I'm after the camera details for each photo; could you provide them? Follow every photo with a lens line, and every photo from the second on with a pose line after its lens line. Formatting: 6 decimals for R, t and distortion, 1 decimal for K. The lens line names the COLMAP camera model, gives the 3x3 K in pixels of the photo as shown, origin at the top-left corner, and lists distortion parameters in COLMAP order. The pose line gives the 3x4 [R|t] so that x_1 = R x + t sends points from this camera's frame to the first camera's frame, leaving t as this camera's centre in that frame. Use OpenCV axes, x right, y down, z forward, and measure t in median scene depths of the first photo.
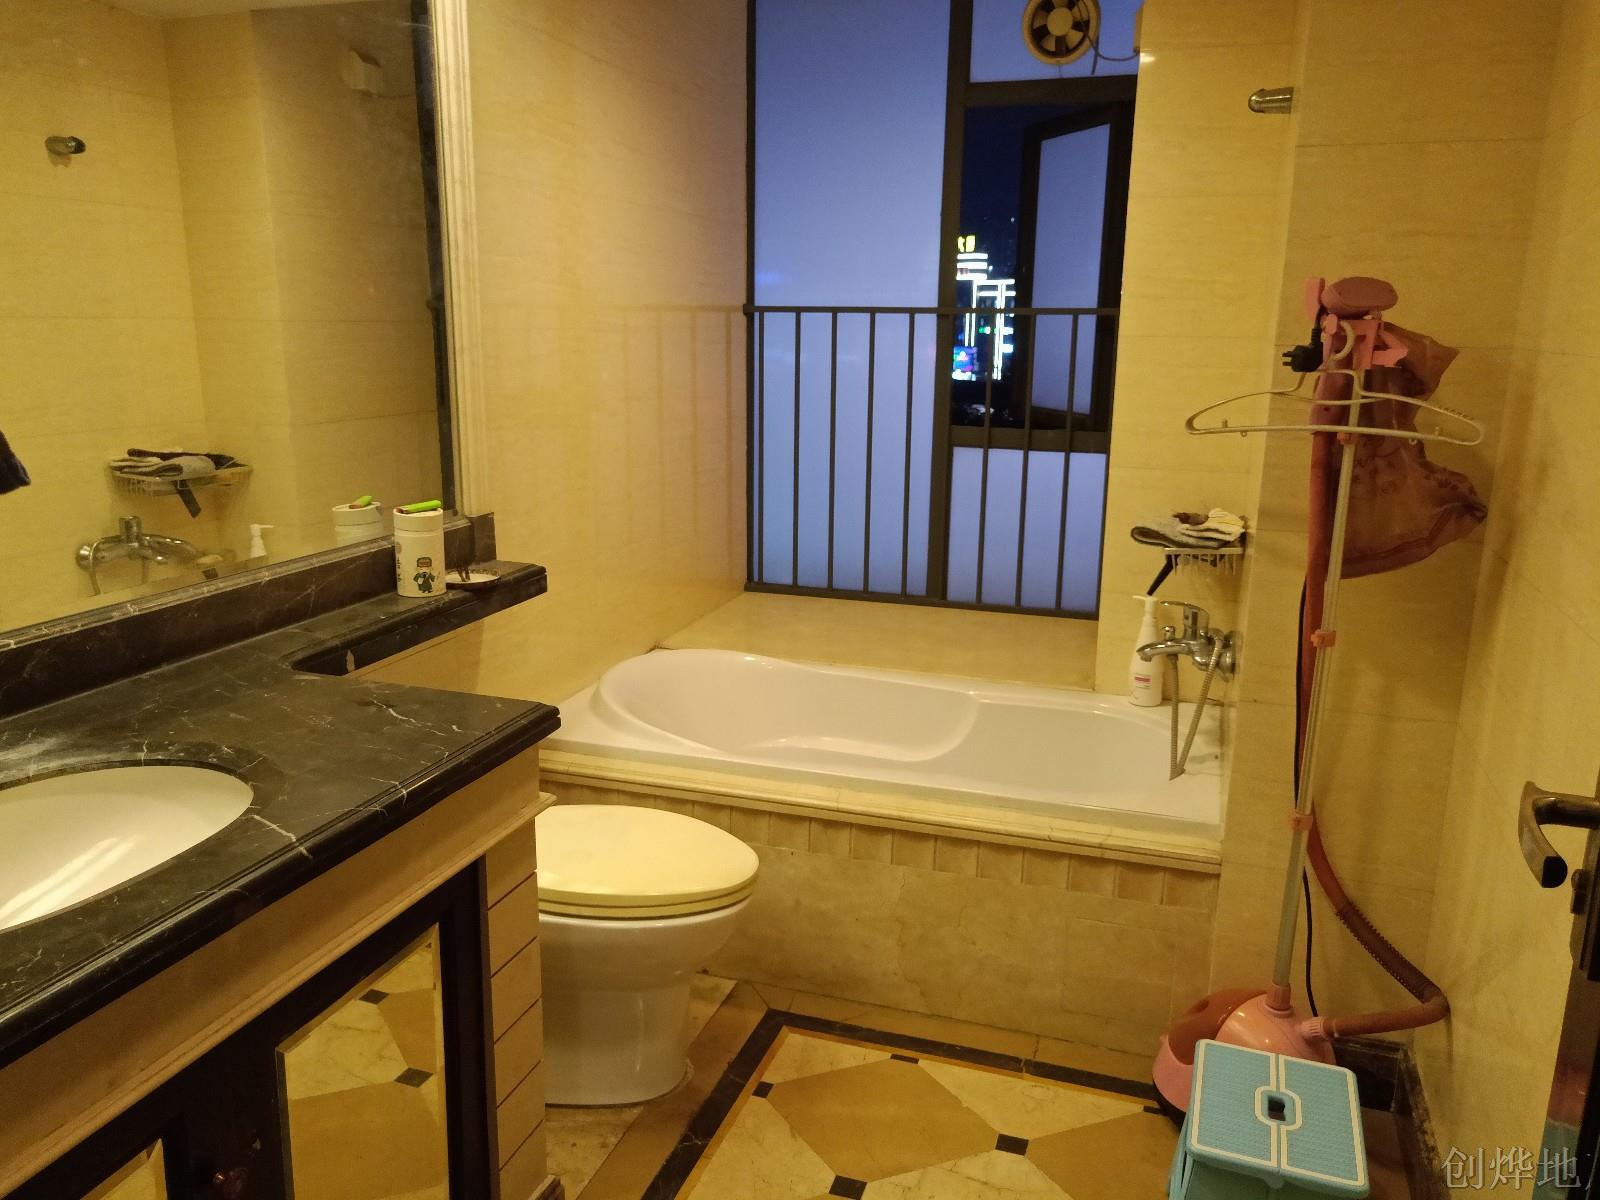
lens RADIAL K [[1227.0, 0, 804.4], [0, 1227.0, 602.3], [0, 0, 1]] dist [0.002789, -0.004497]
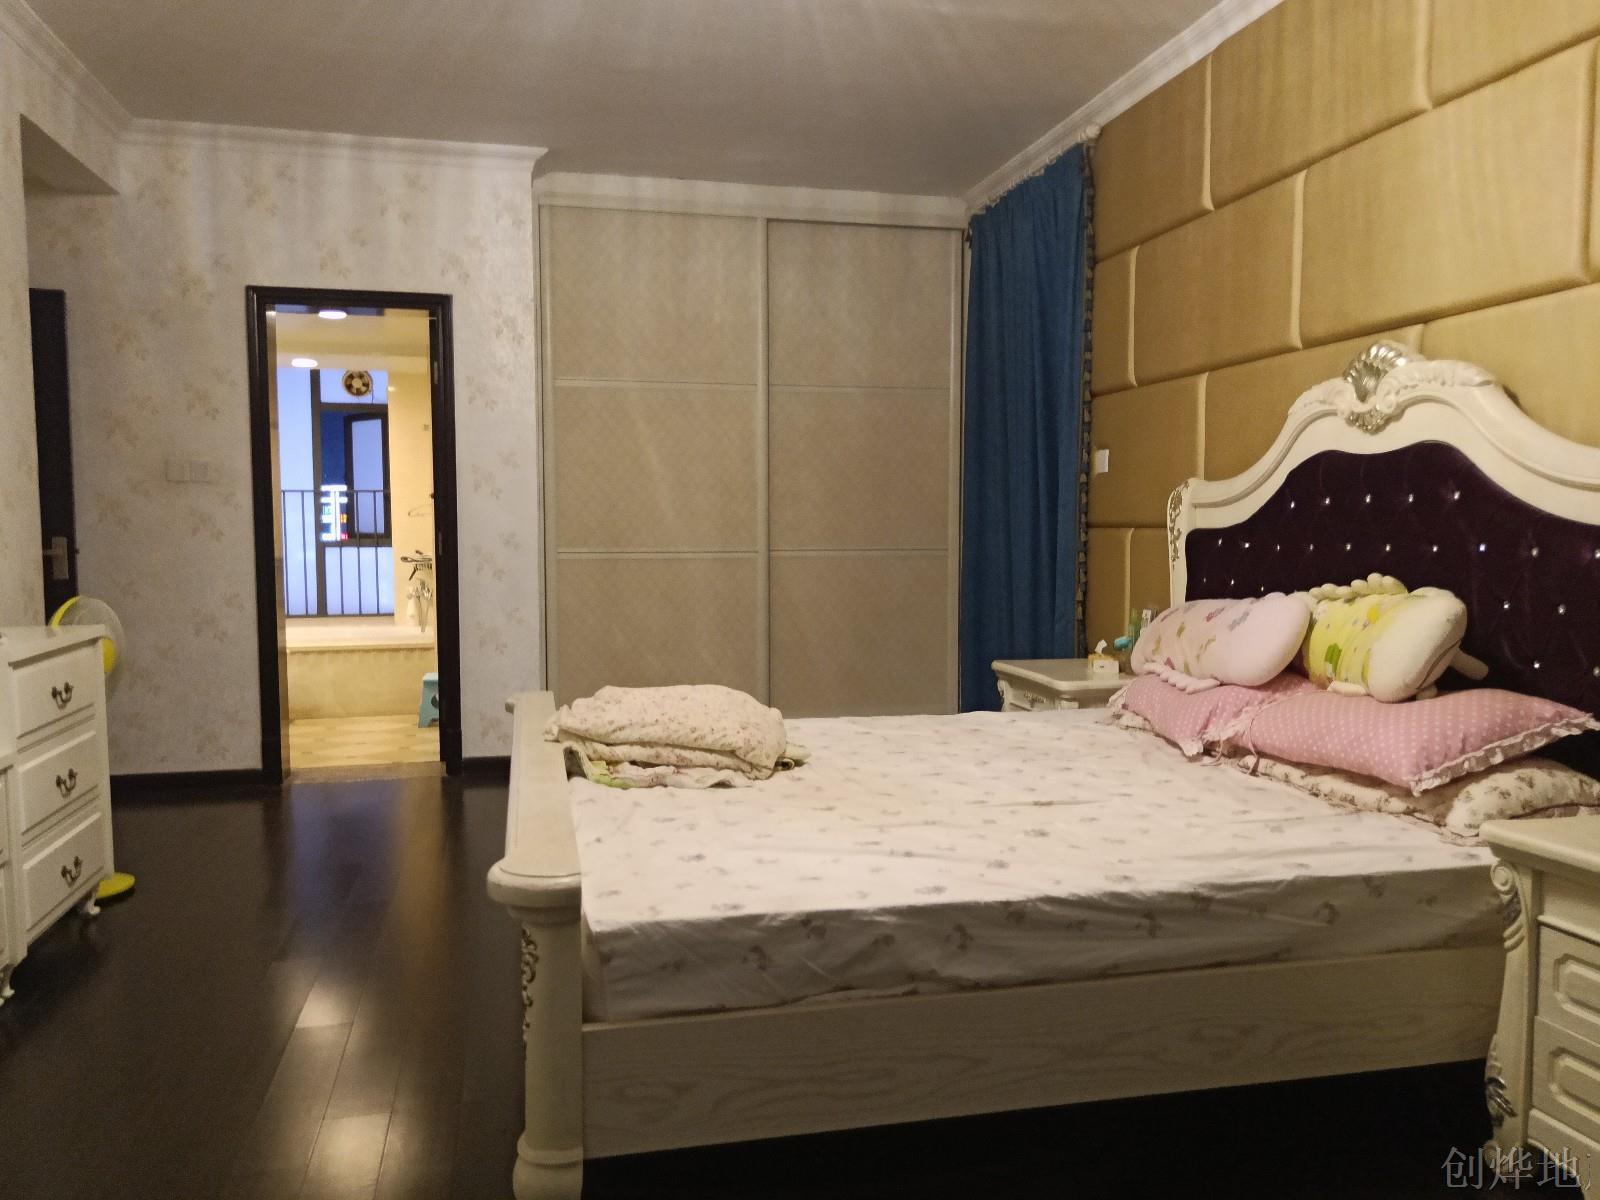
lens RADIAL K [[1227.0, 0, 805.1], [0, 1227.0, 601.3], [0, 0, 1]] dist [0.002789, -0.004497]
pose [[0.851291, -0.054536, 0.521852, -0.336490], [0.140319, 0.982021, -0.126274, 0.408295], [-0.505583, 0.180722, 0.843638, -1.460426]]
